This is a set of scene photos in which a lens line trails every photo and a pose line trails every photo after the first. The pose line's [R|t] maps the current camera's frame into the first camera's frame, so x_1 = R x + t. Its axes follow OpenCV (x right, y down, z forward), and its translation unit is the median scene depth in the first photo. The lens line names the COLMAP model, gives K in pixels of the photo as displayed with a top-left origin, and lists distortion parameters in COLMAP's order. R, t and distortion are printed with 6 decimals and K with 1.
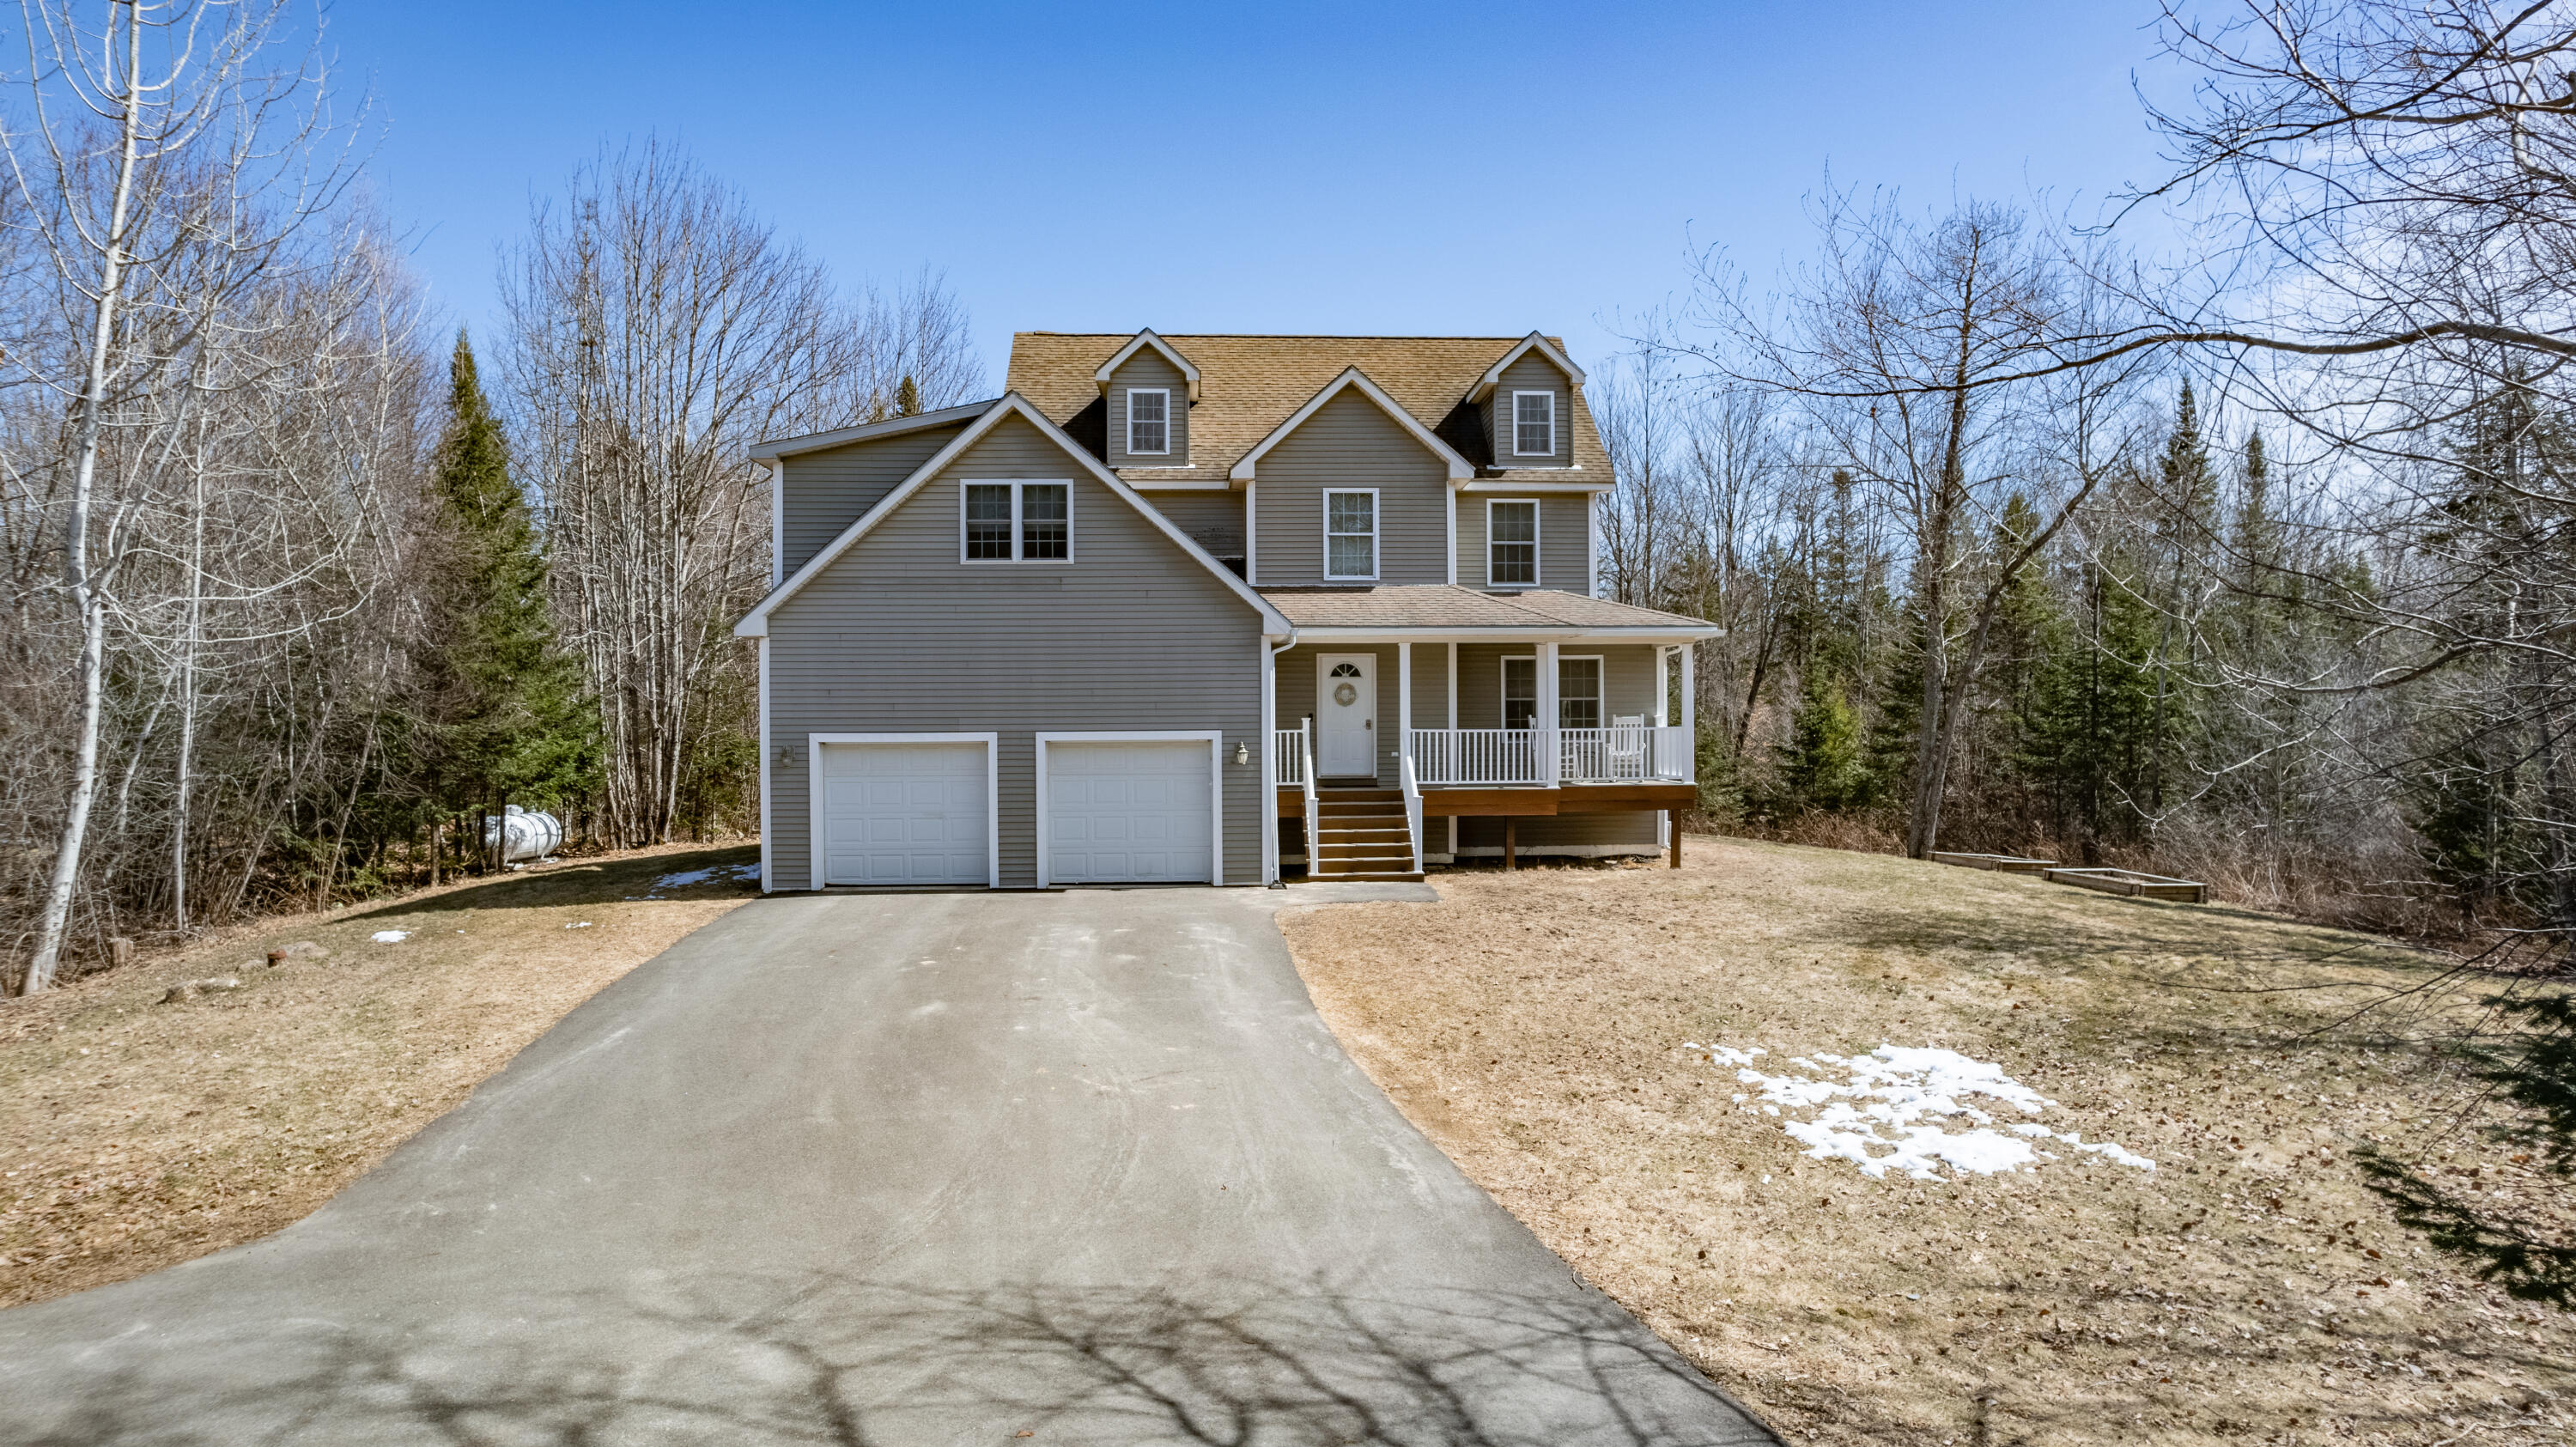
lens RADIAL K [[1657.2, 0, 1287.5], [0, 1657.2, 738.3], [0, 0, 1]] dist [-0.077501, 0.071842]
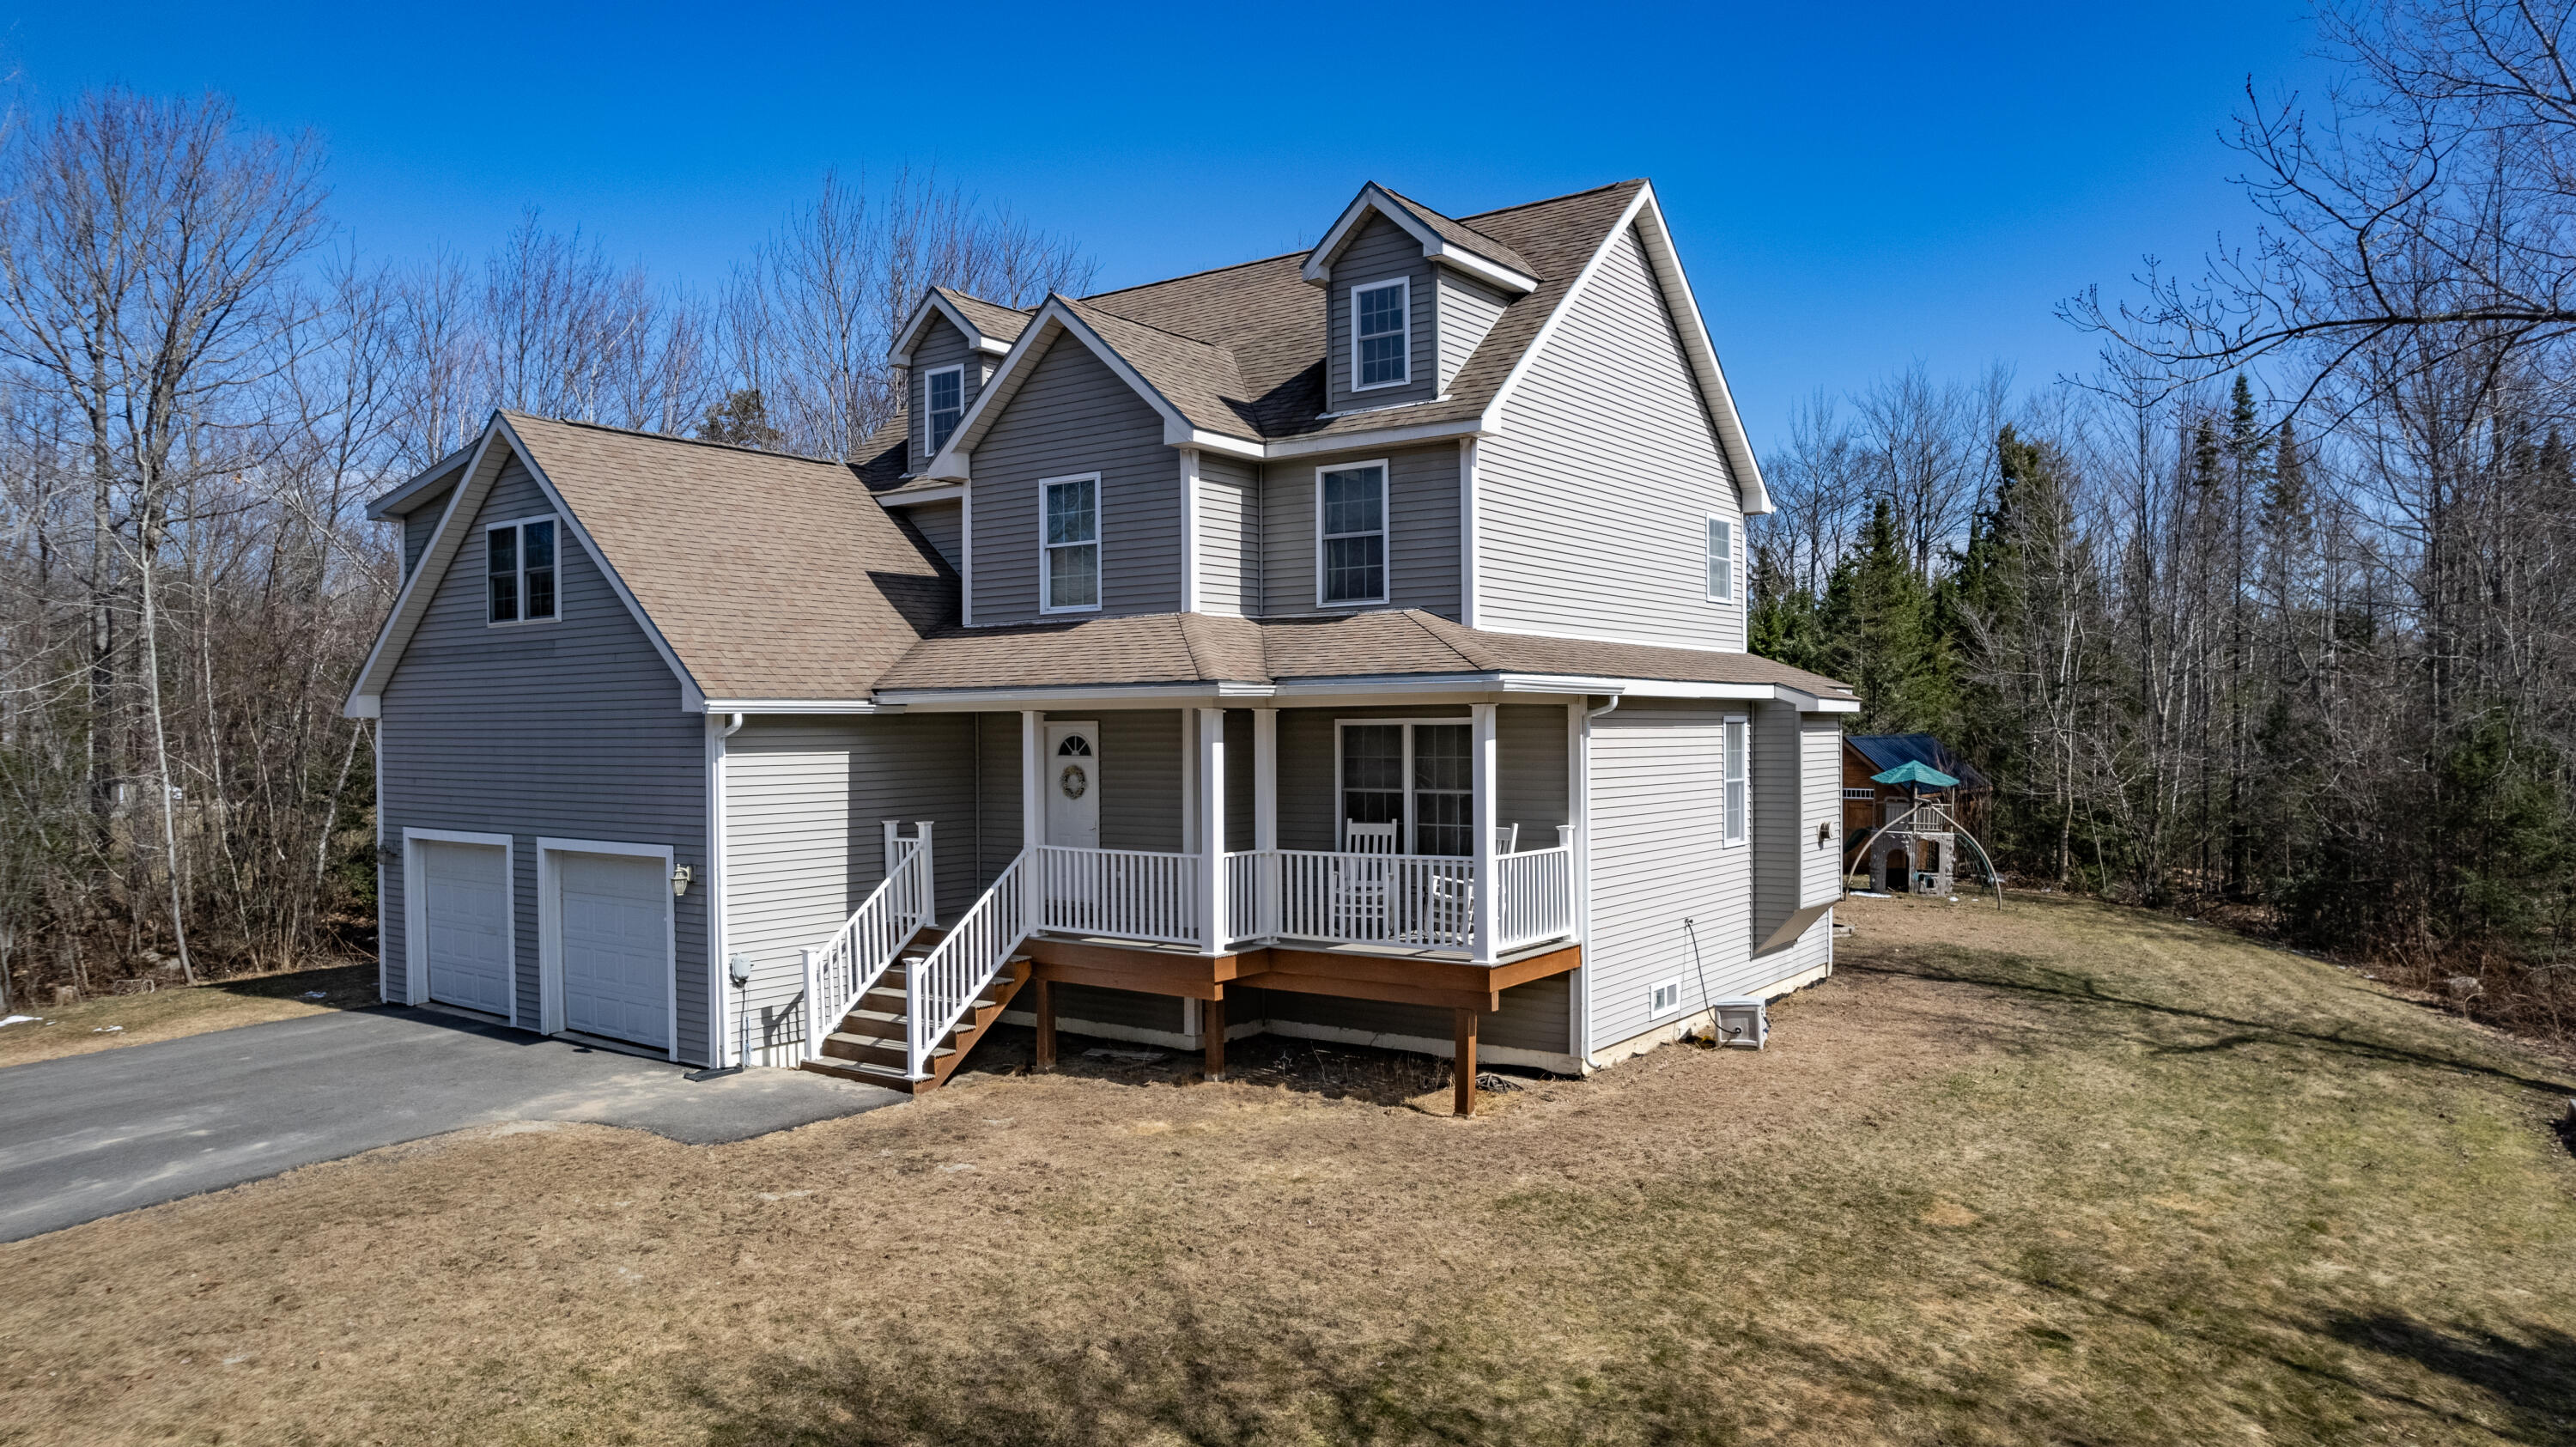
lens RADIAL K [[1661.5, 0, 1288.0], [0, 1661.5, 723.5], [0, 0, 1]] dist [-0.082044, 0.070427]
pose [[0.774000, 0.000637, -0.633185, 0.536843], [-0.003277, 0.999990, -0.003000, -0.049124], [0.633177, 0.004397, 0.773995, 0.539052]]
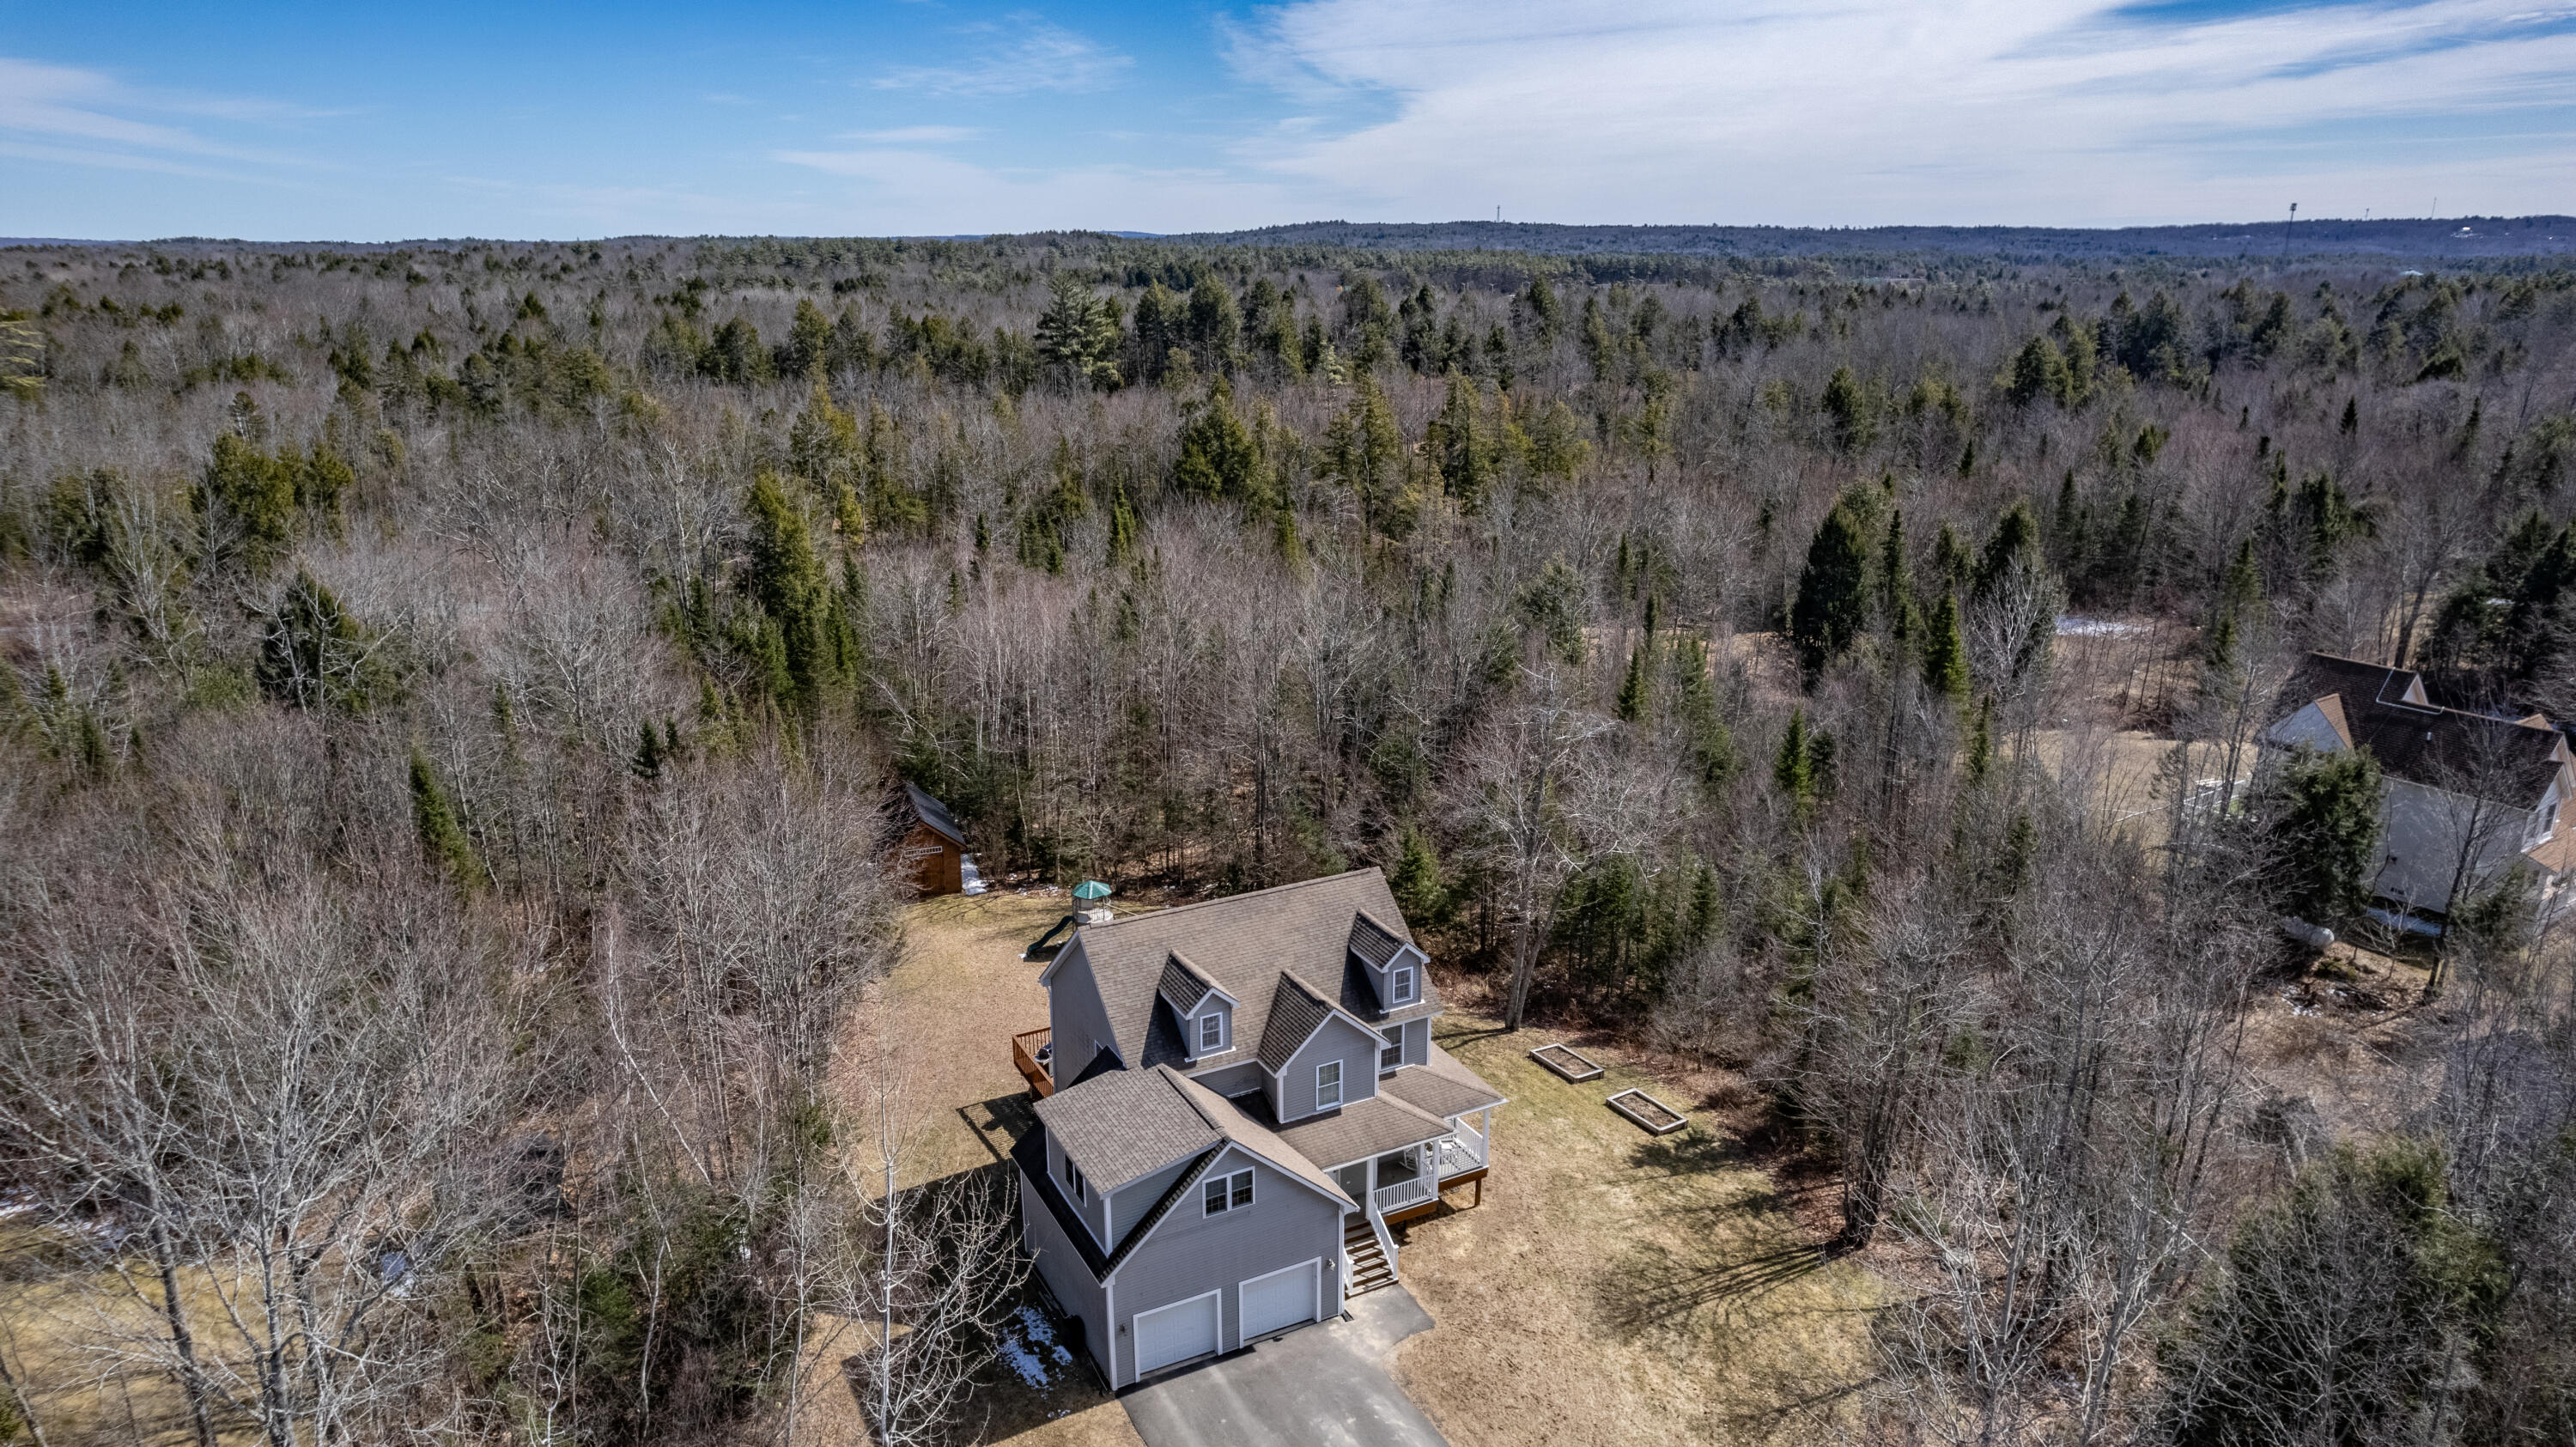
lens RADIAL K [[1657.2, 0, 1287.5], [0, 1657.2, 738.3], [0, 0, 1]] dist [-0.077501, 0.071842]
pose [[0.909693, -0.117607, 0.398281, -0.694942], [0.000150, 0.959155, 0.282882, -1.019544], [-0.415282, -0.257276, 0.872553, -0.487613]]
